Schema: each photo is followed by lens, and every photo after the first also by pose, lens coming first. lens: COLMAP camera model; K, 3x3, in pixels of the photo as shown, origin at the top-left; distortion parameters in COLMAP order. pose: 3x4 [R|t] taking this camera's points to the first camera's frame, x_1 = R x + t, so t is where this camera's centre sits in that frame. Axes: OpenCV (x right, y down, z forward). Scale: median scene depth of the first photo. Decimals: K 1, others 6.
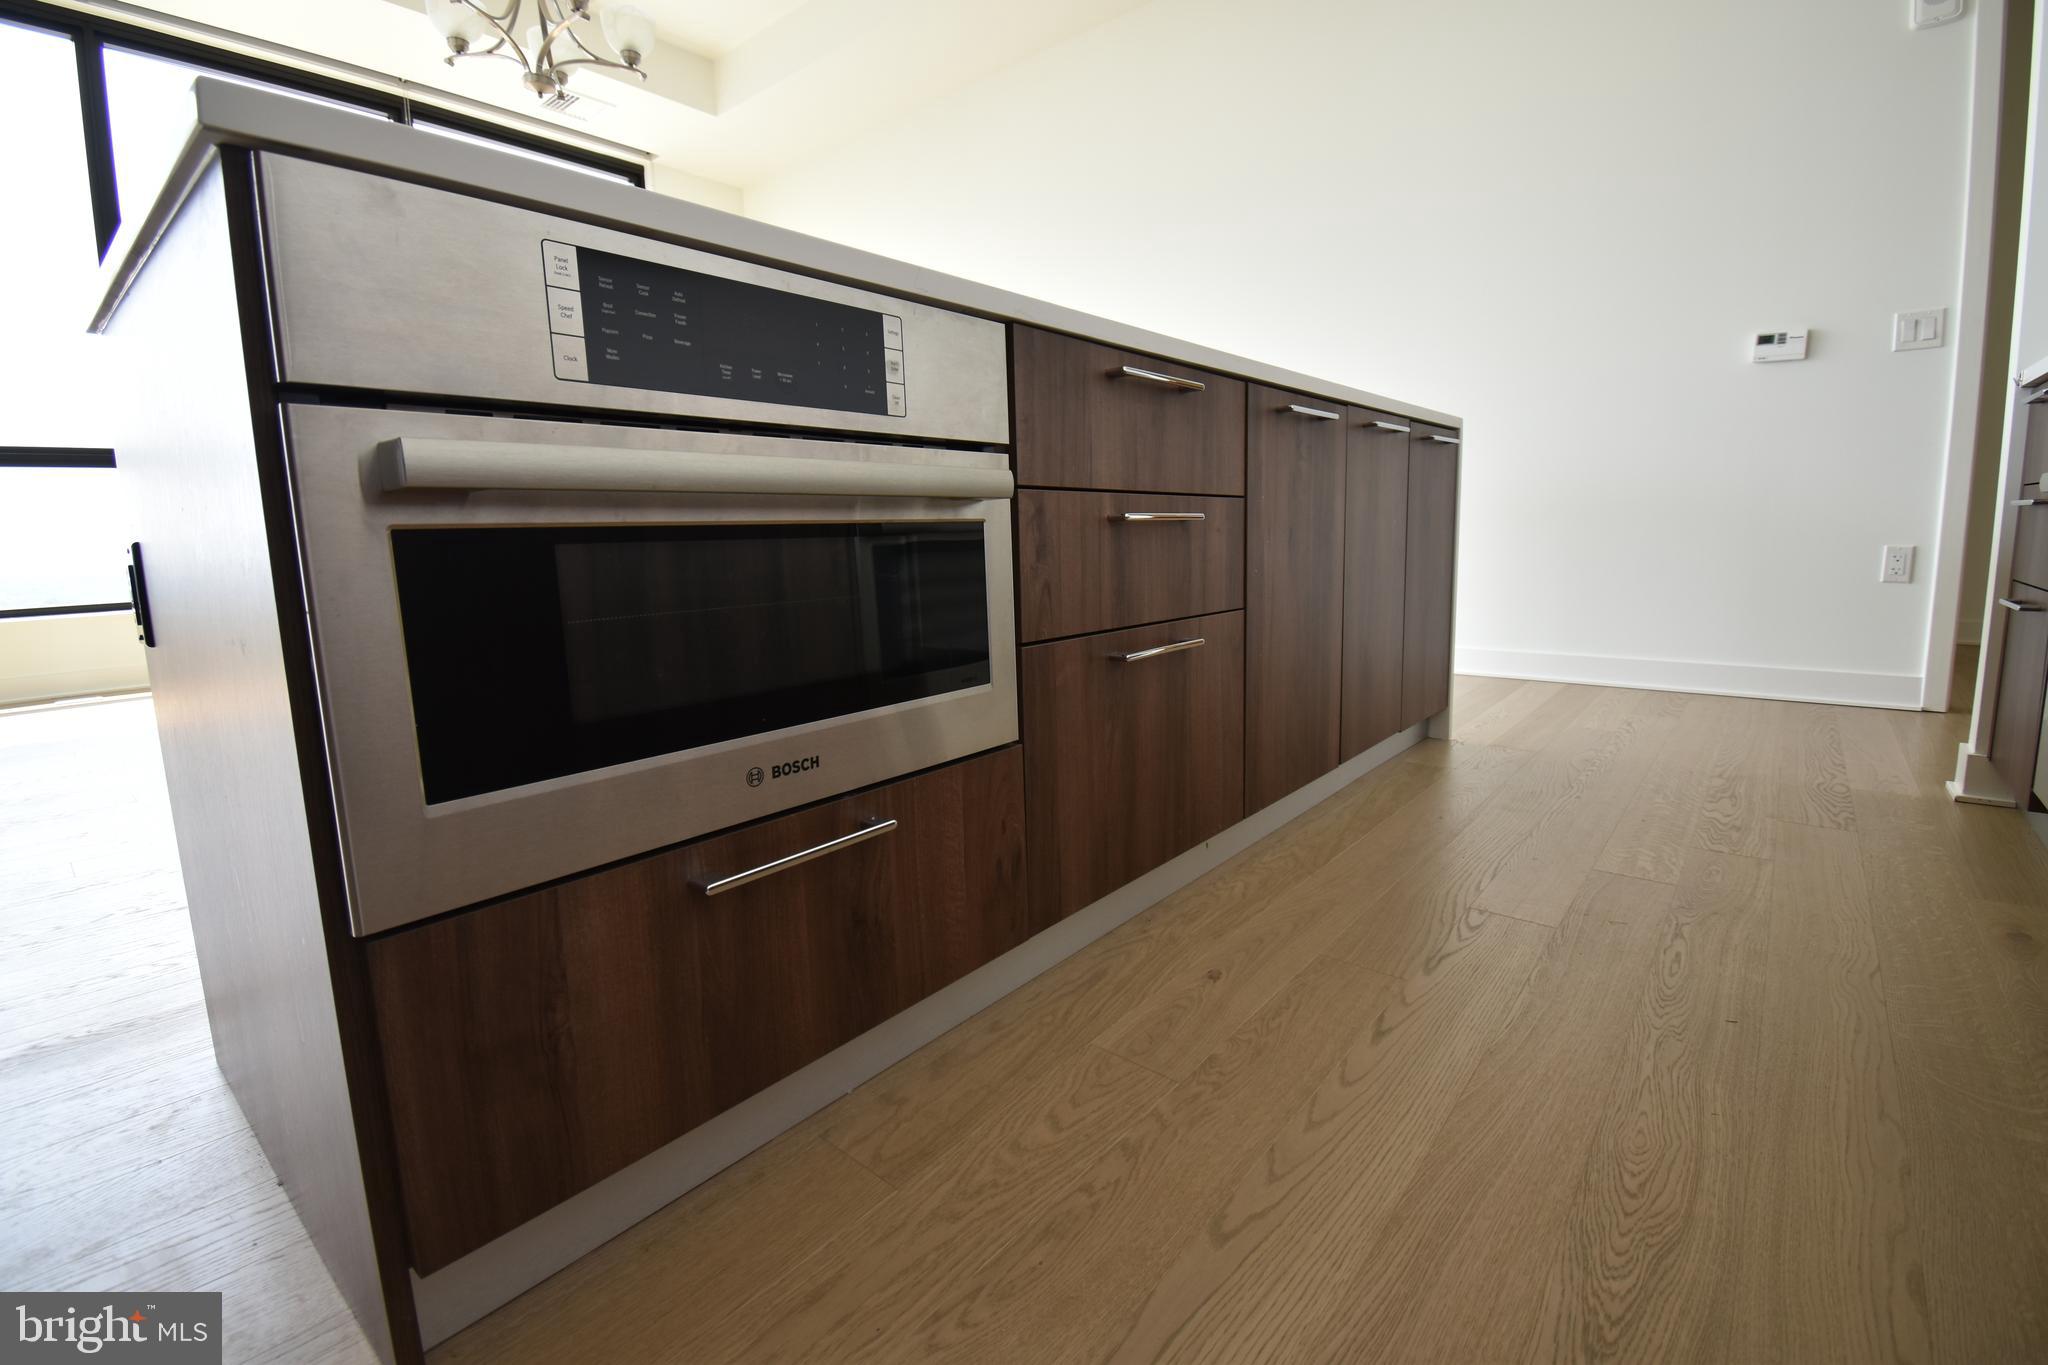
lens RADIAL K [[900.7, 0, 1037.1], [0, 900.7, 658.8], [0, 0, 1]] dist [0.026354, -0.028328]
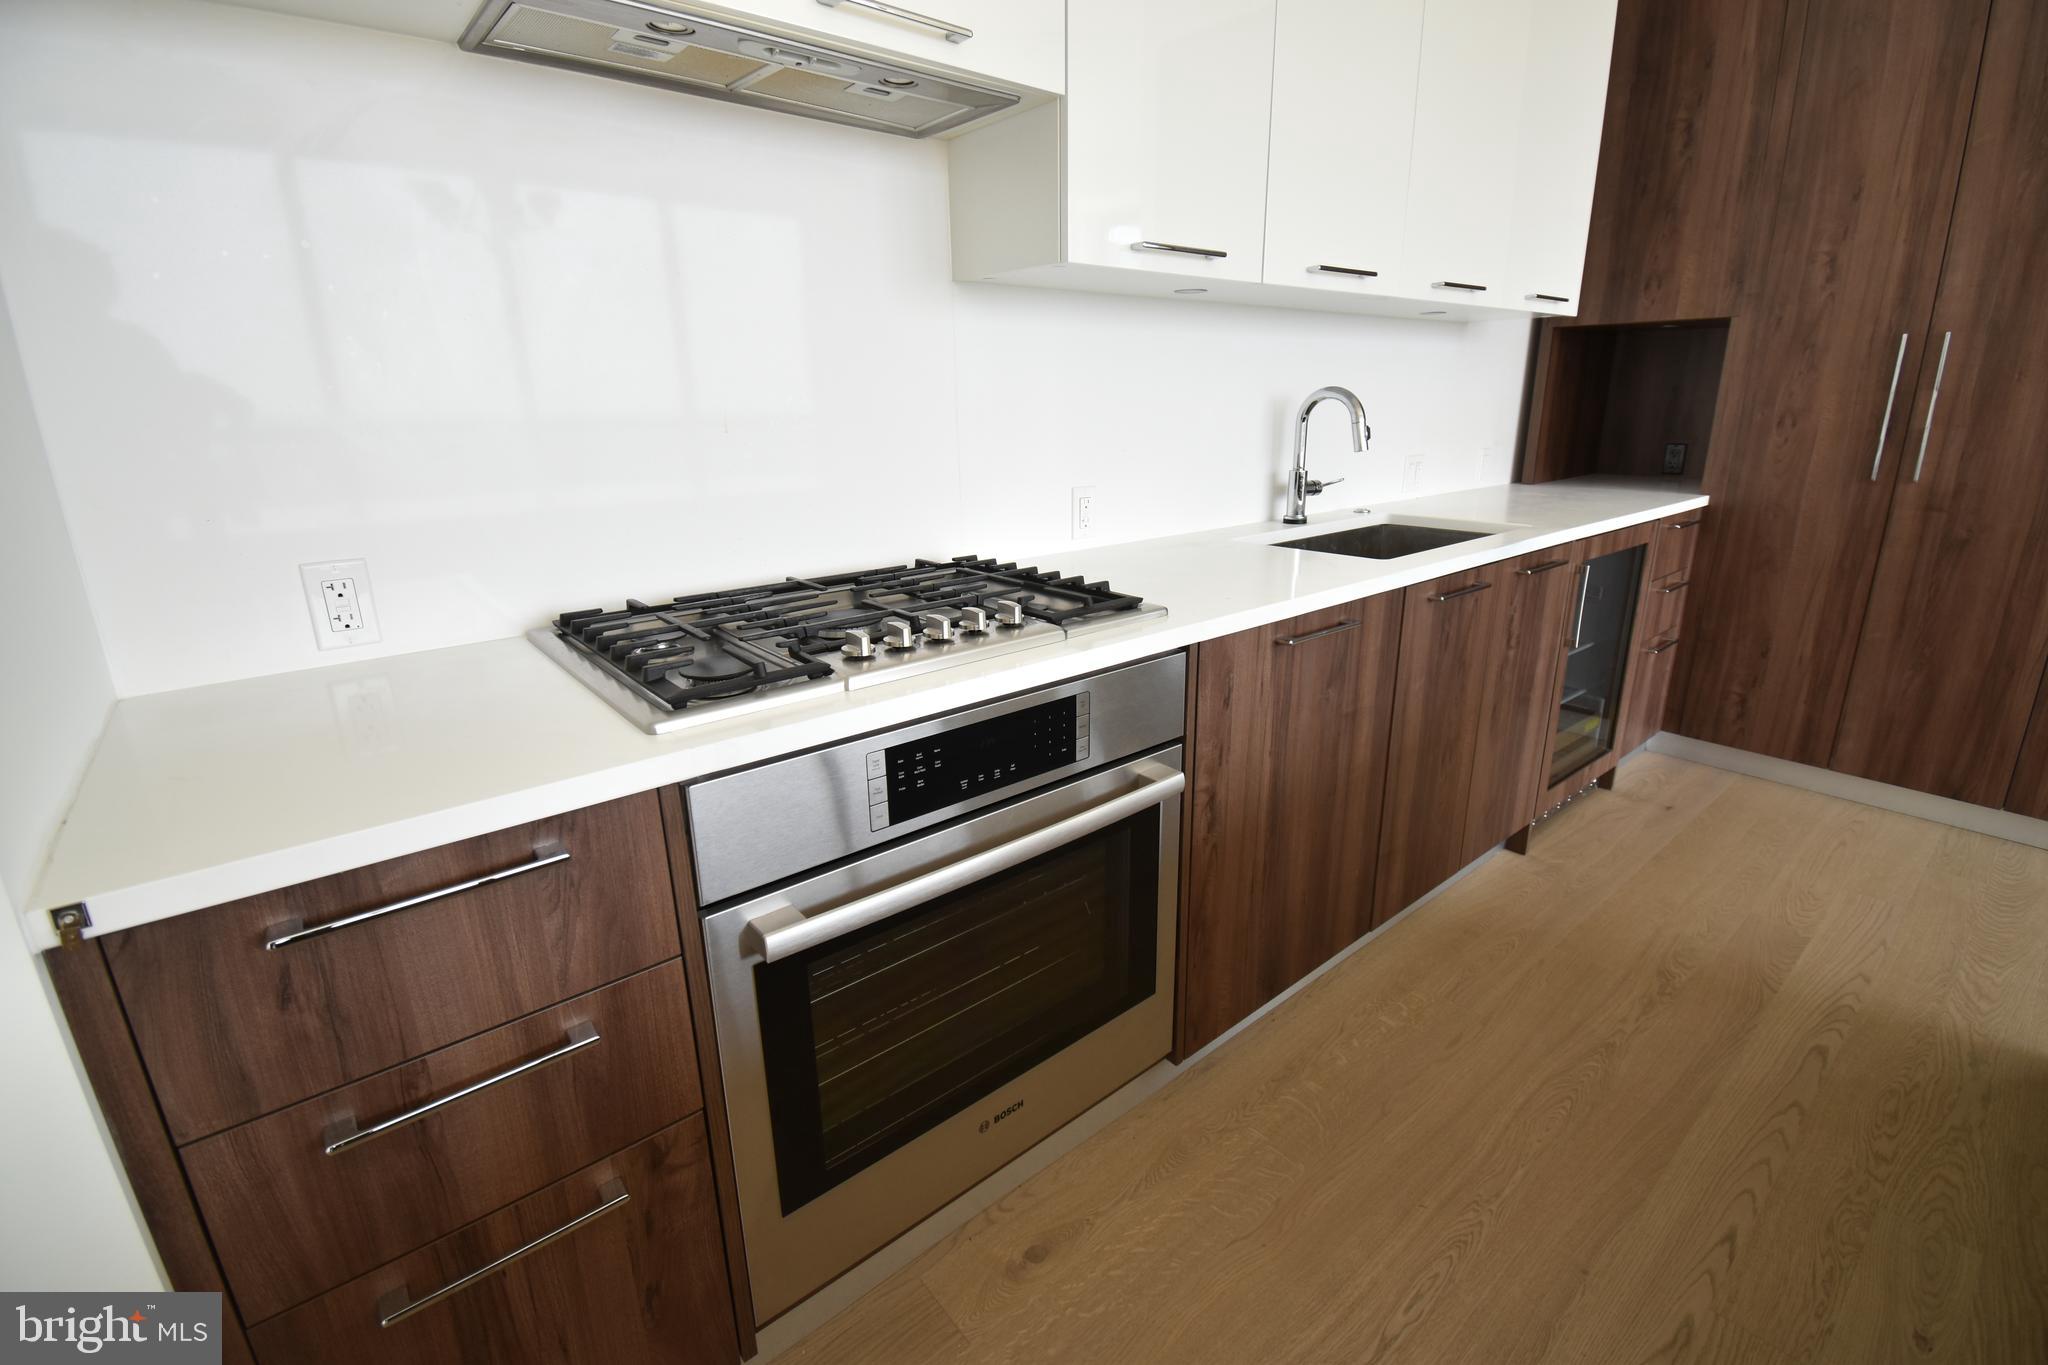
lens RADIAL K [[900.7, 0, 1037.1], [0, 900.7, 658.8], [0, 0, 1]] dist [0.026354, -0.028328]
pose [[-0.983268, -0.015747, 0.181484, 0.938323], [0.060090, 0.912457, 0.404735, -0.725534], [-0.171969, 0.408869, -0.896244, 1.660039]]
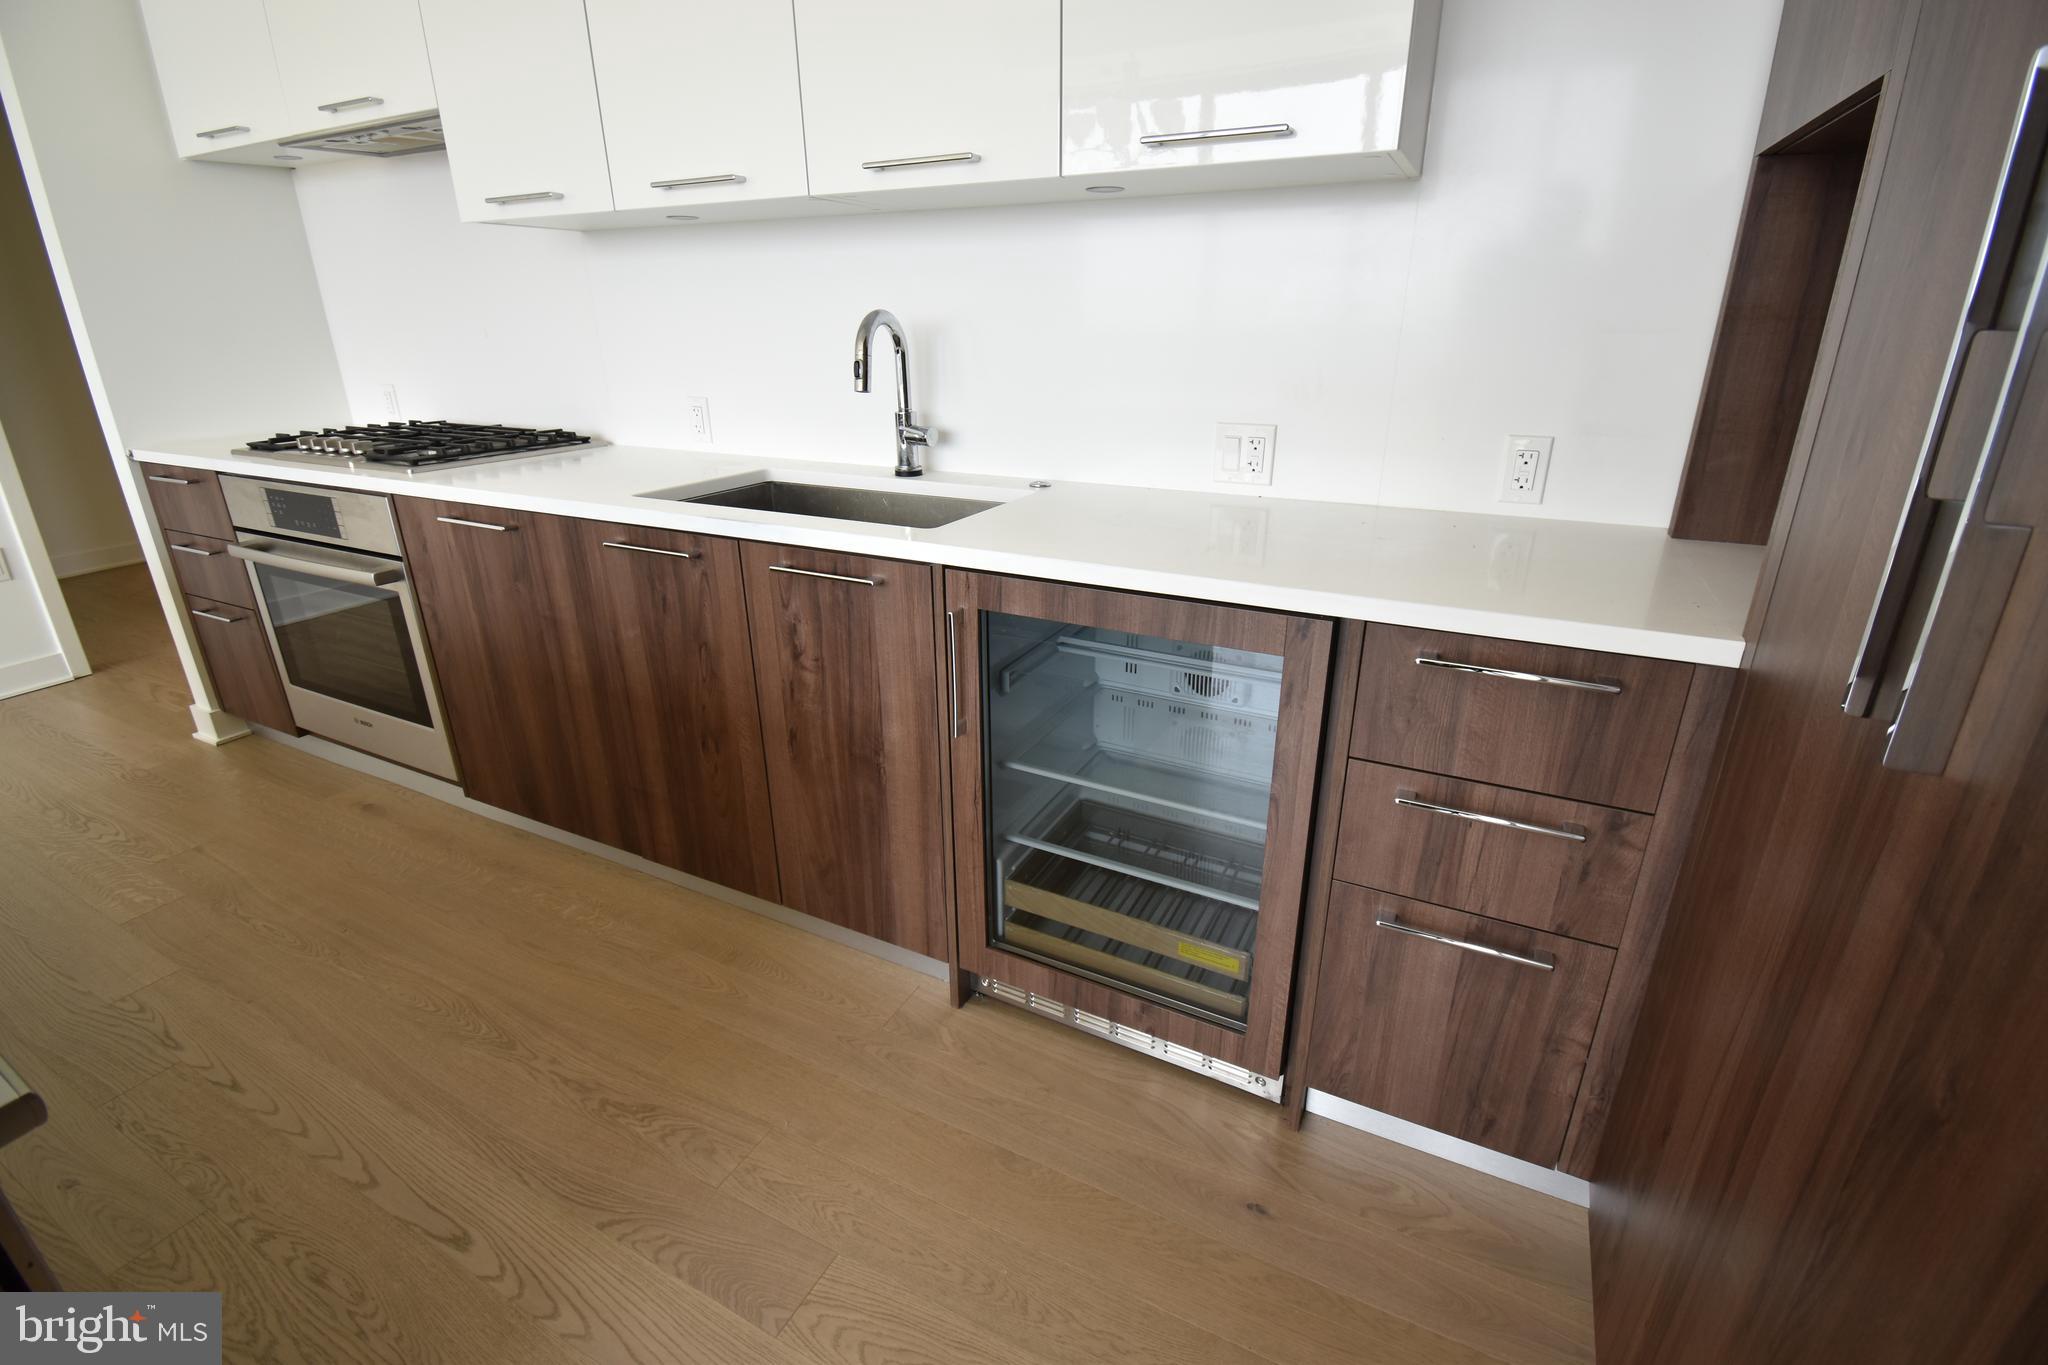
lens RADIAL K [[900.7, 0, 1037.1], [0, 900.7, 658.8], [0, 0, 1]] dist [0.026354, -0.028328]
pose [[-0.226241, -0.318435, 0.920551, -0.824827], [0.147149, 0.923036, 0.355459, -0.429885], [-0.962893, 0.215877, -0.161972, -0.087873]]
